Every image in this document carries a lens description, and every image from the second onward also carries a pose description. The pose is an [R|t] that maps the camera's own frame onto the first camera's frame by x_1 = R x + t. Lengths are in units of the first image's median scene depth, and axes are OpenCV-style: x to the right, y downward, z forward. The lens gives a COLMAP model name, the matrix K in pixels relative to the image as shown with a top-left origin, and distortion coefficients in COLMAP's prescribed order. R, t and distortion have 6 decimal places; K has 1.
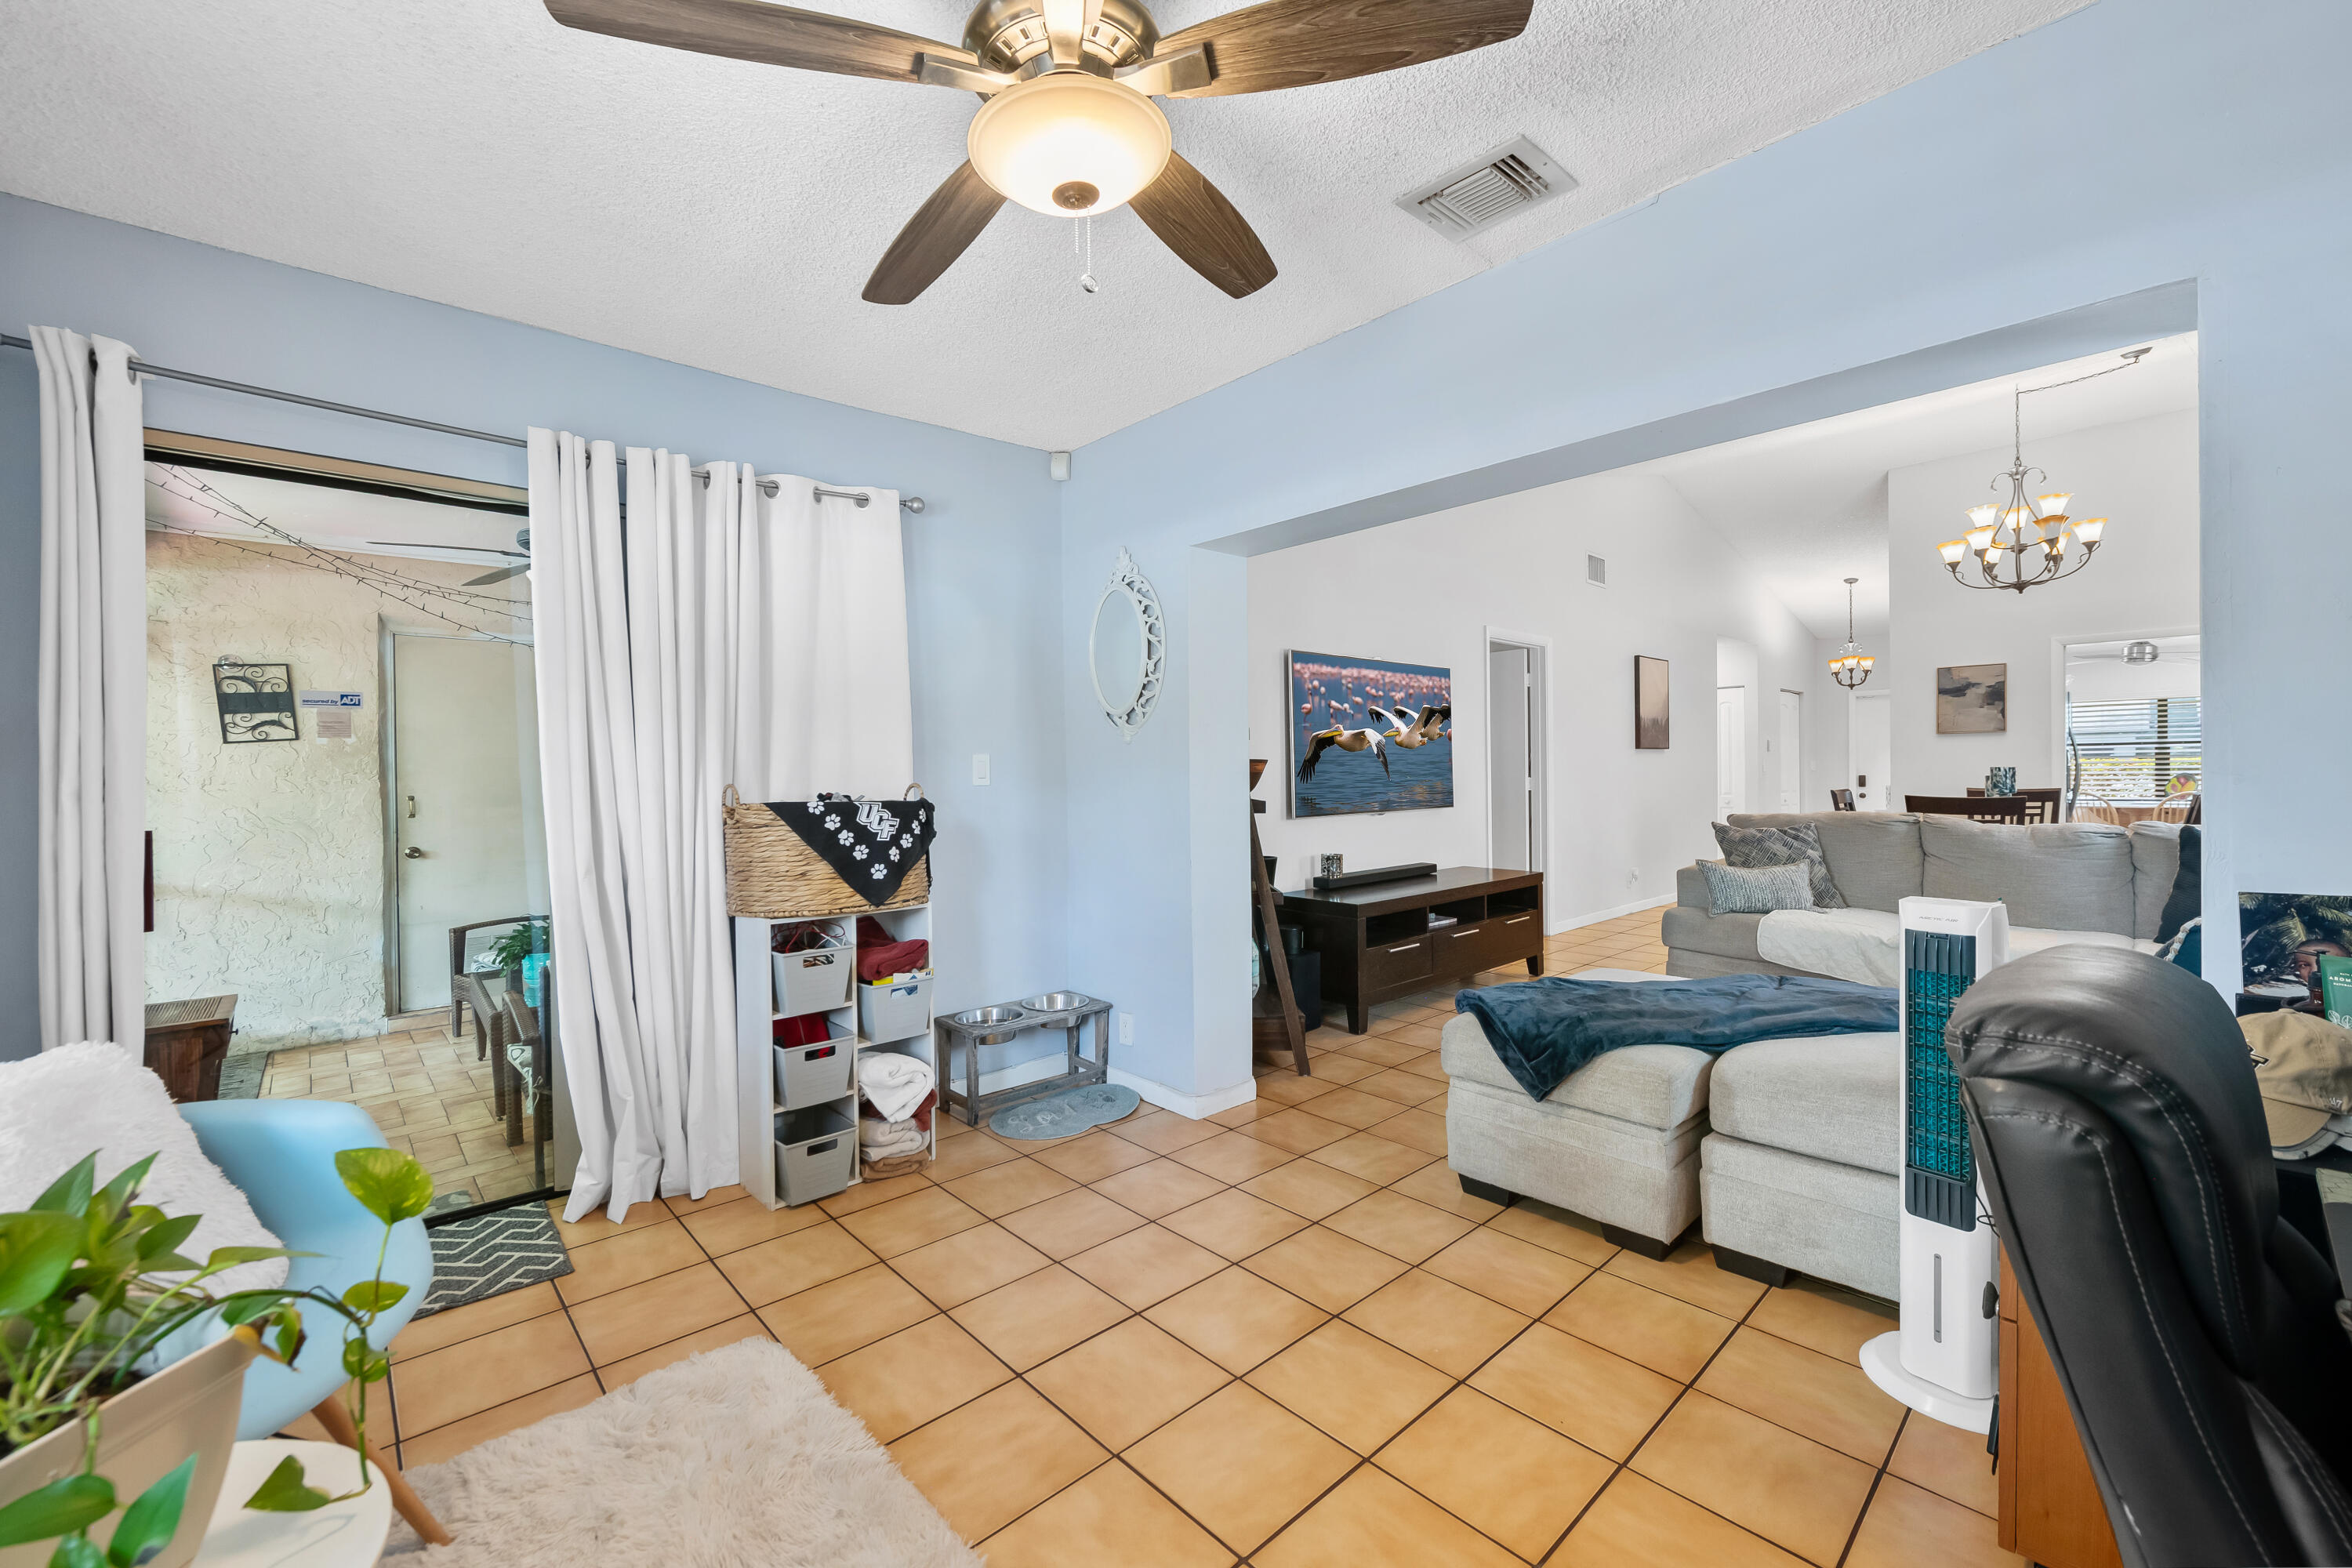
lens RADIAL K [[936.6, 0, 1203.7], [0, 936.6, 782.7], [0, 0, 1]] dist [0.001736, -0.002428]
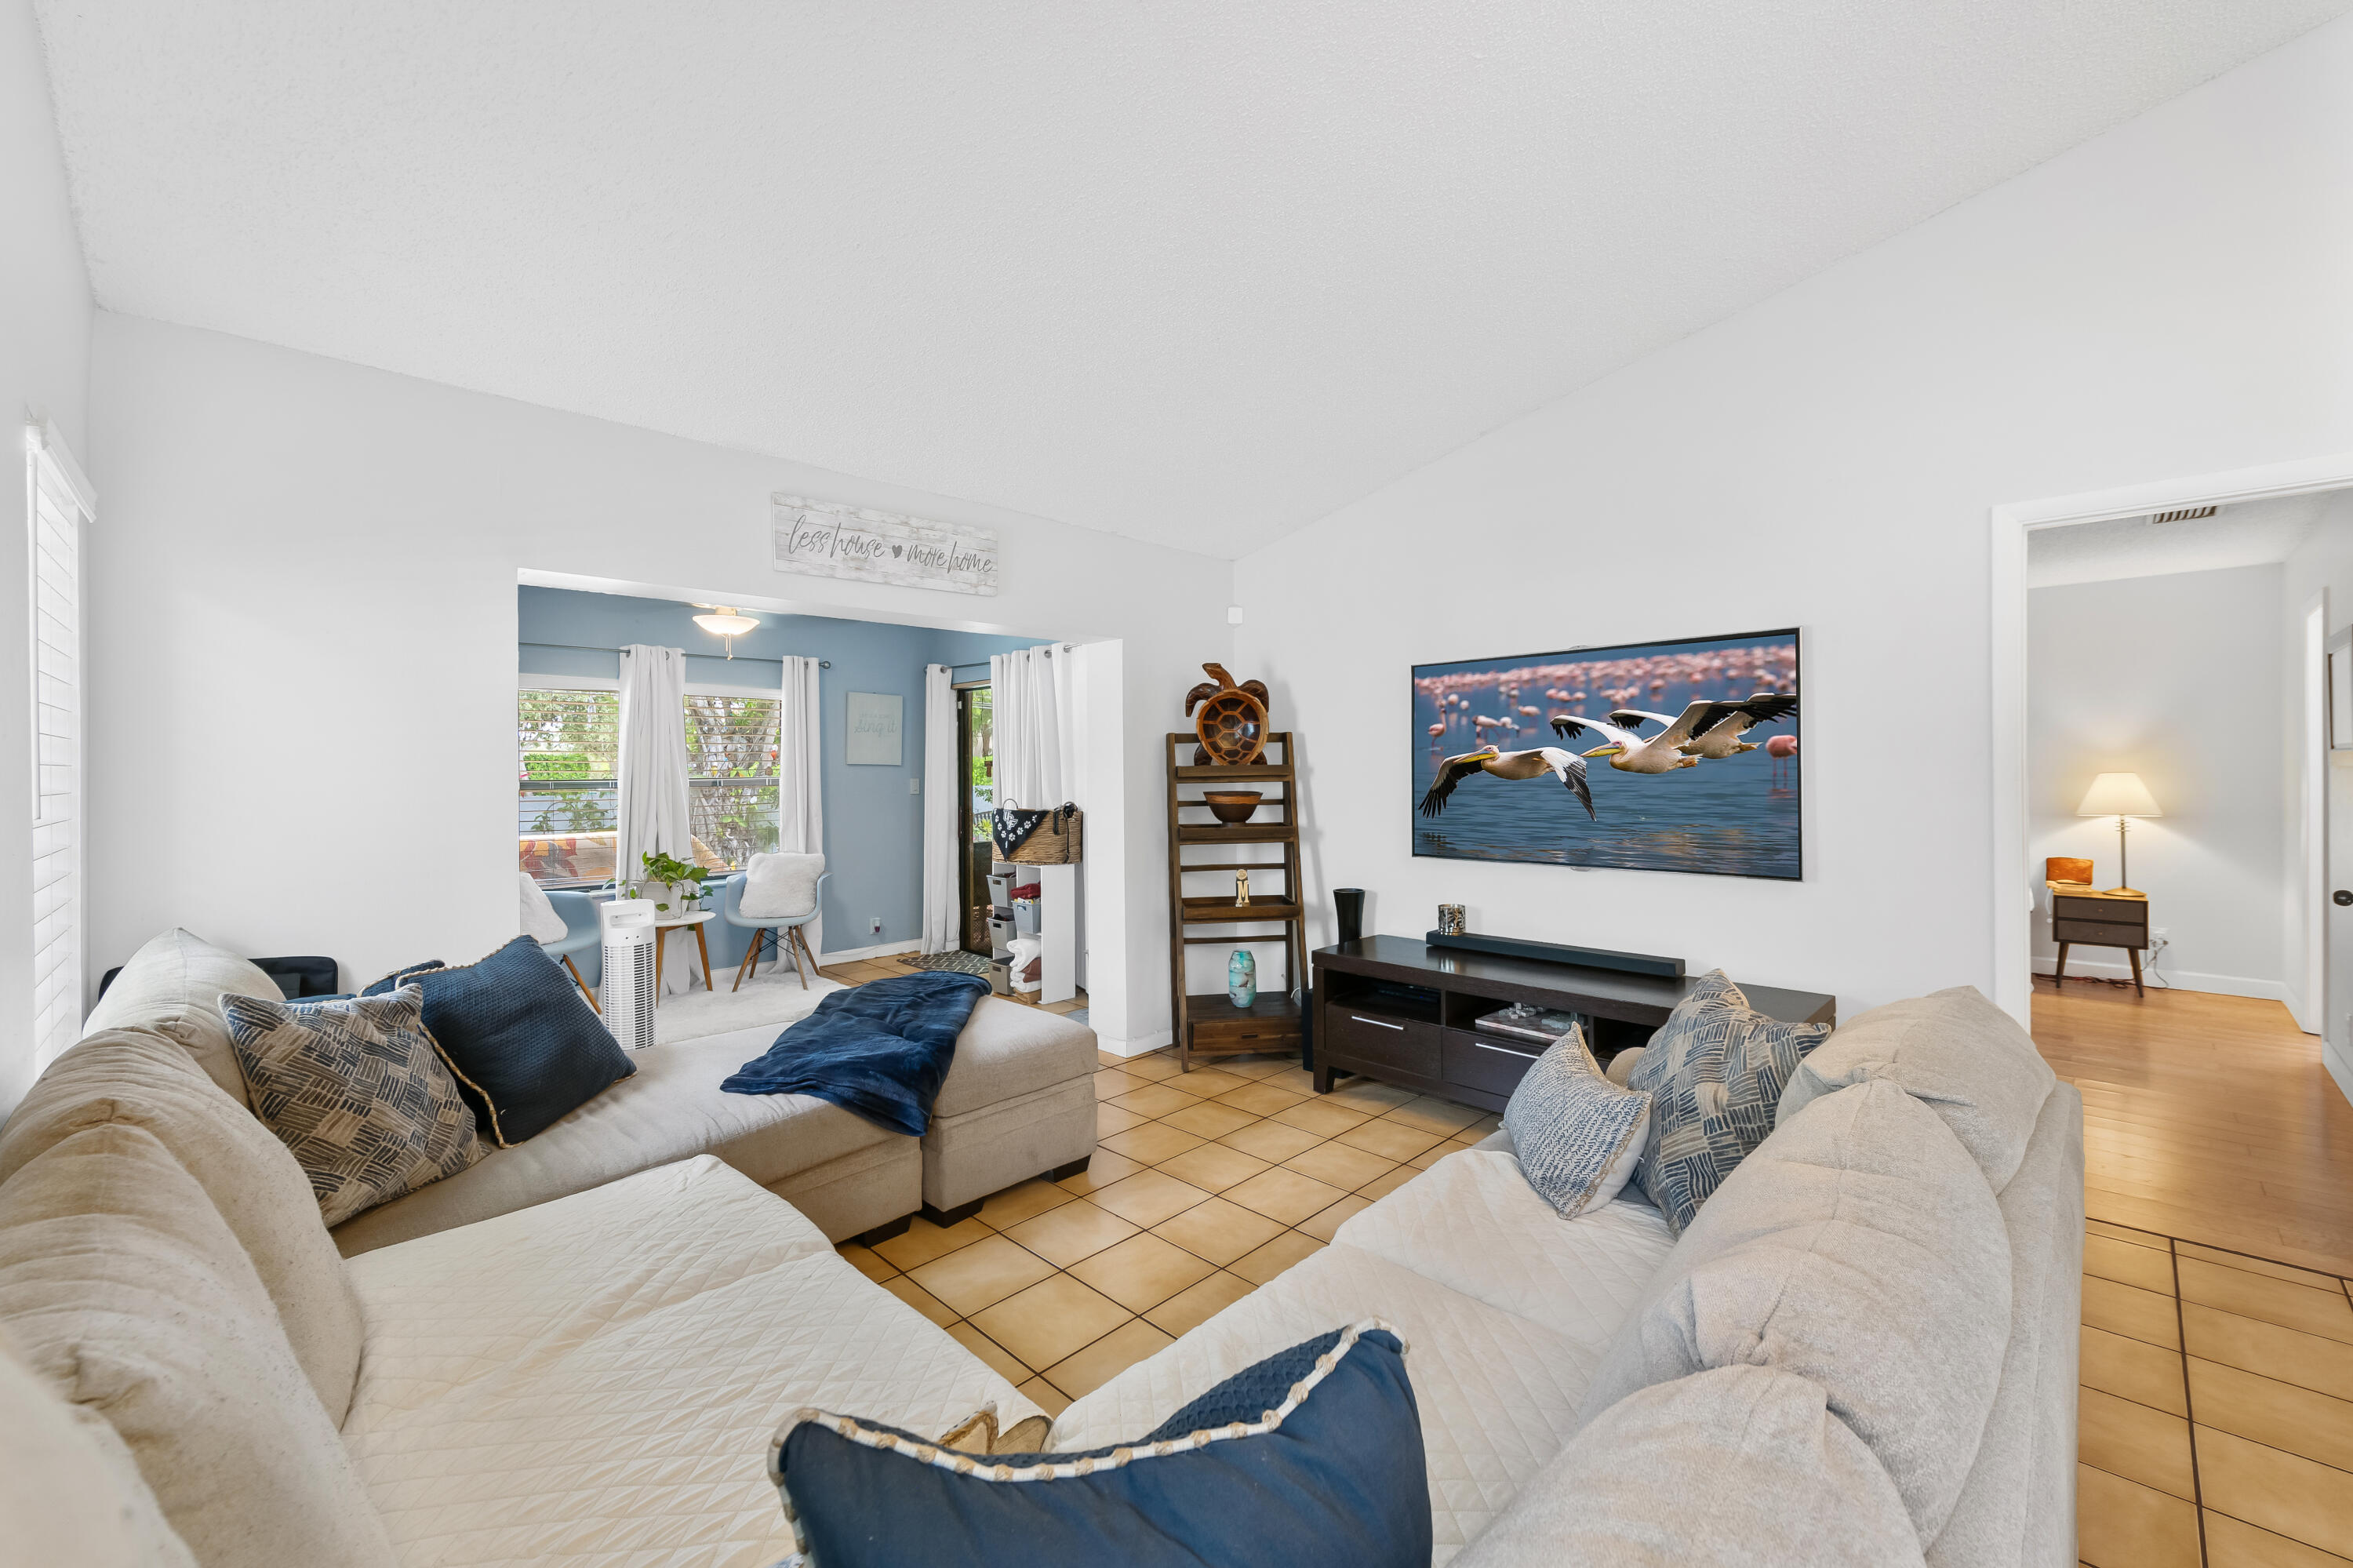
lens RADIAL K [[937.0, 0, 1167.5], [0, 937.0, 776.0], [0, 0, 1]] dist [0.001736, -0.002428]
pose [[0.020818, 0.009356, -0.999739, 0.871932], [-0.008312, 0.999923, 0.009185, -0.038854], [0.999749, 0.008118, 0.020894, 0.673038]]
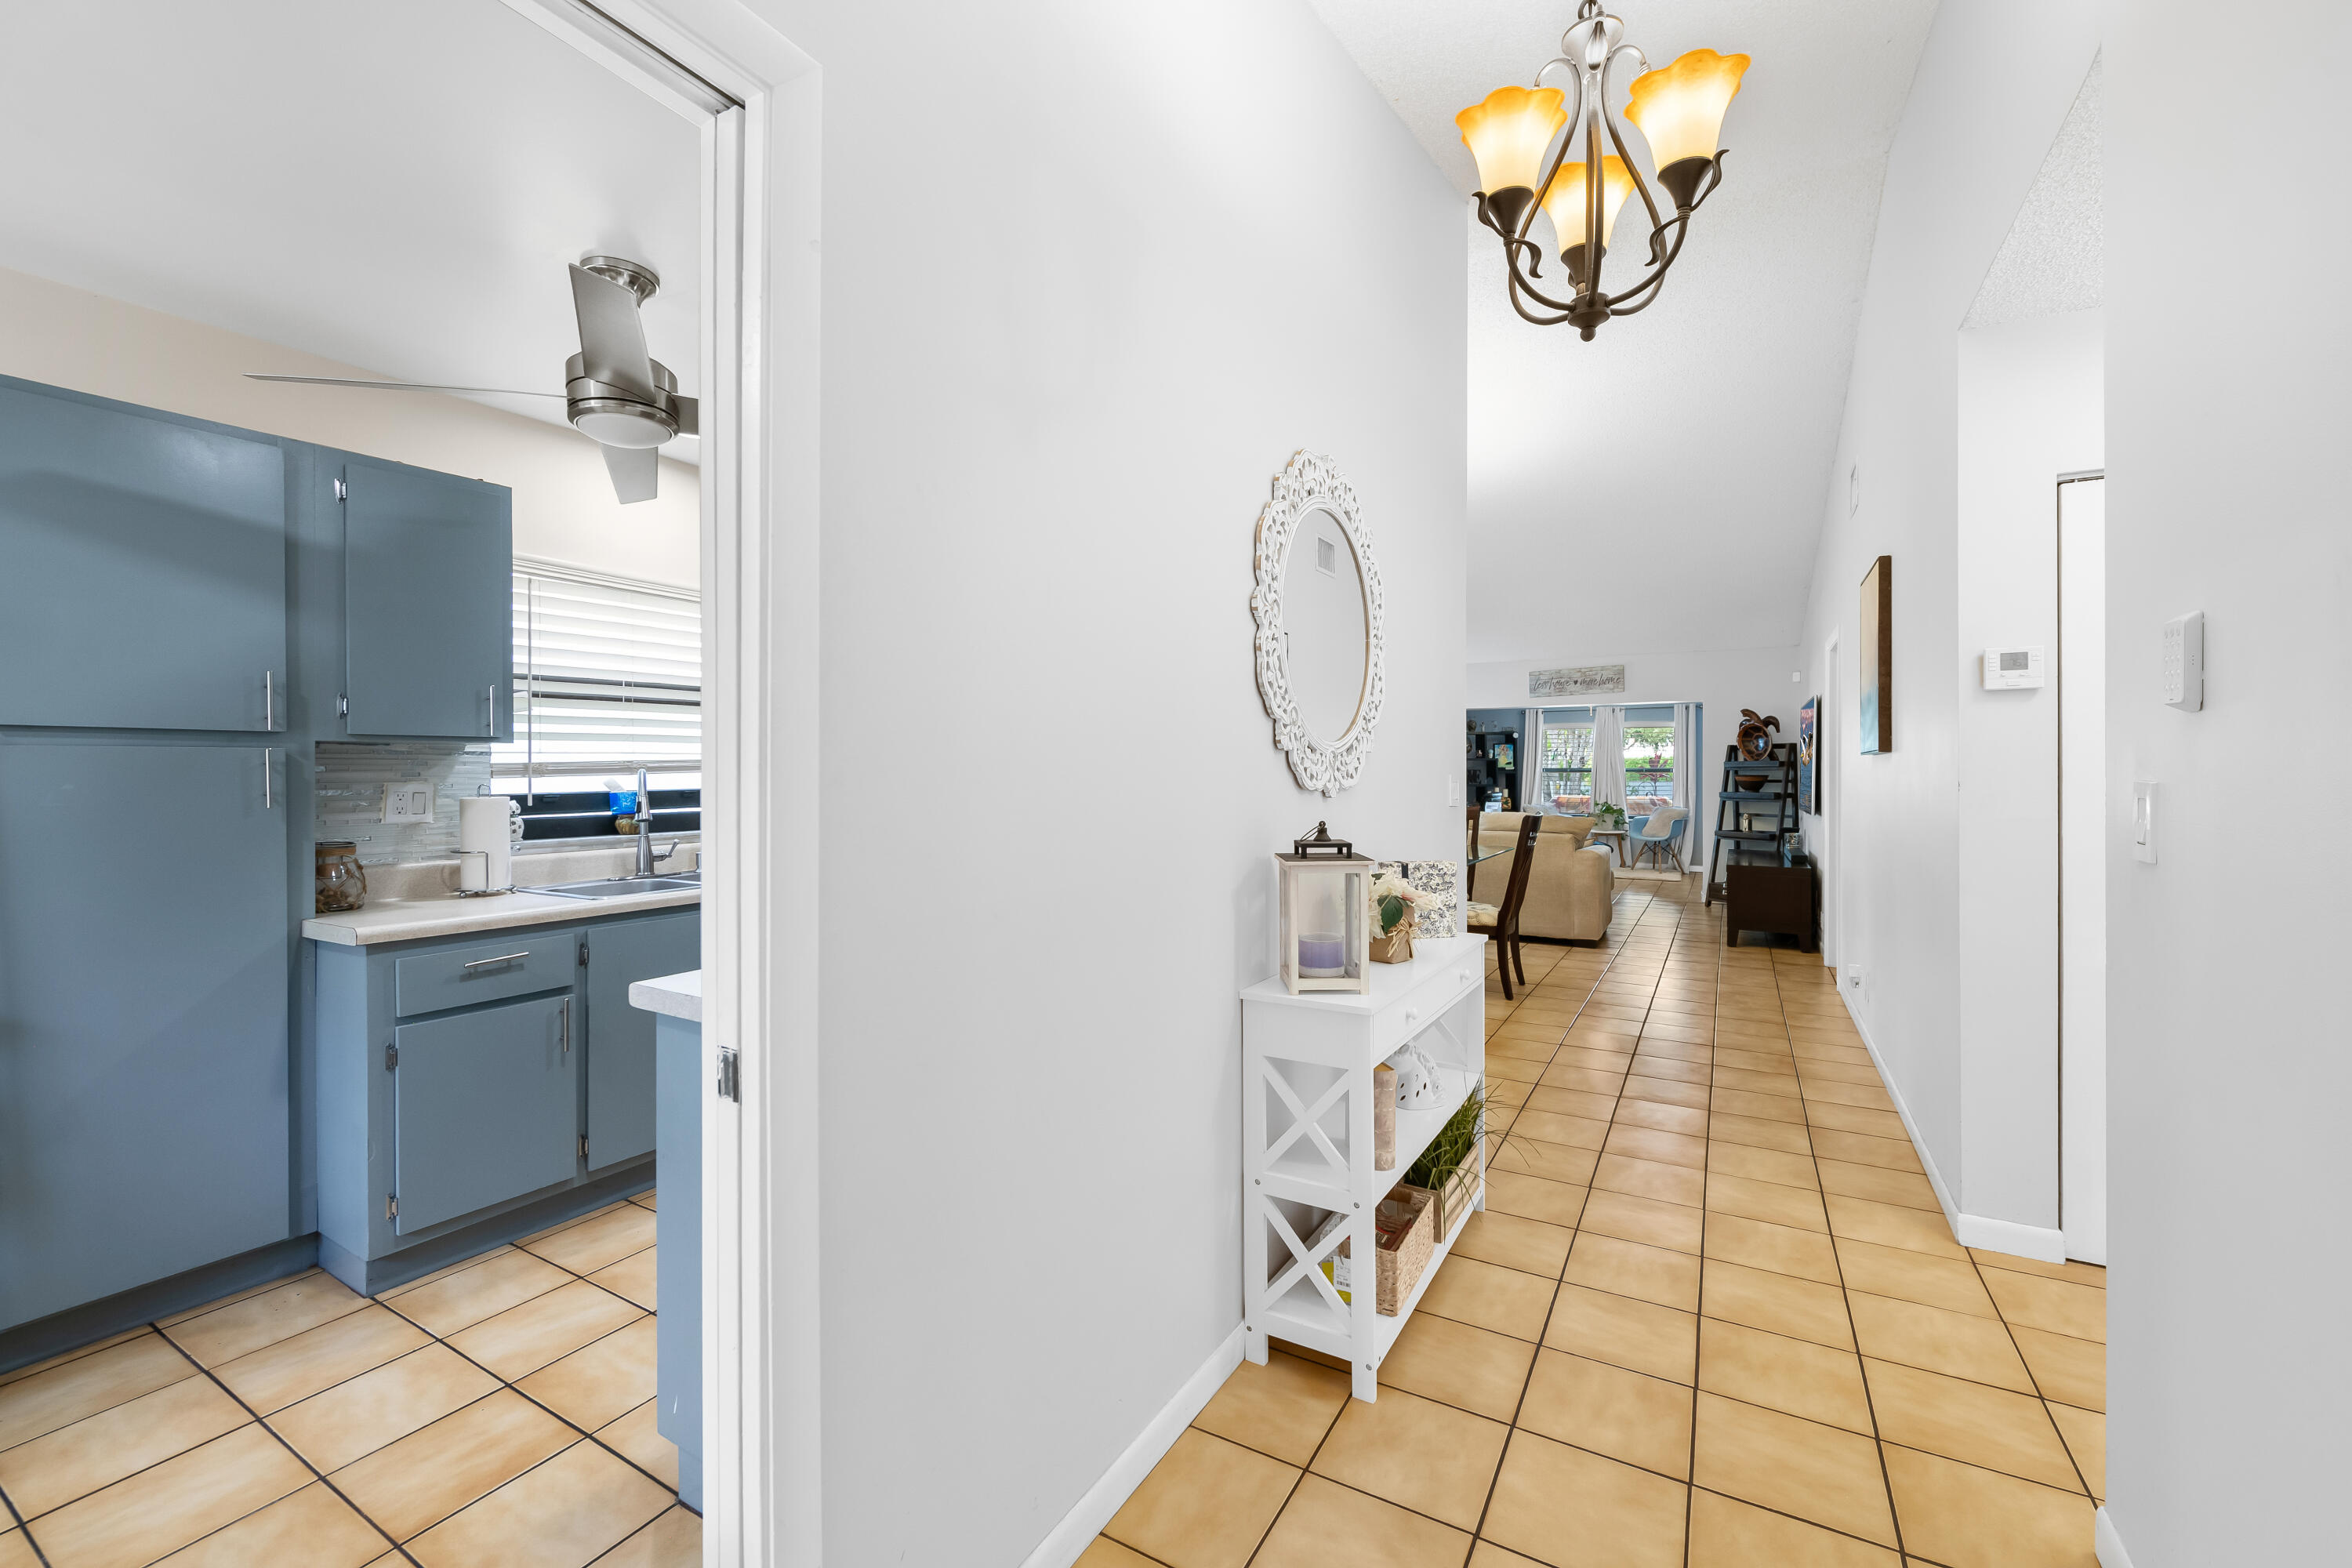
lens RADIAL K [[936.6, 0, 1186.5], [0, 936.6, 774.2], [0, 0, 1]] dist [0.001736, -0.002428]
pose [[-0.958119, 0.011202, -0.286150, 1.423064], [0.006877, 0.999846, 0.016117, -0.052176], [0.286286, 0.013474, -0.958049, 2.012342]]
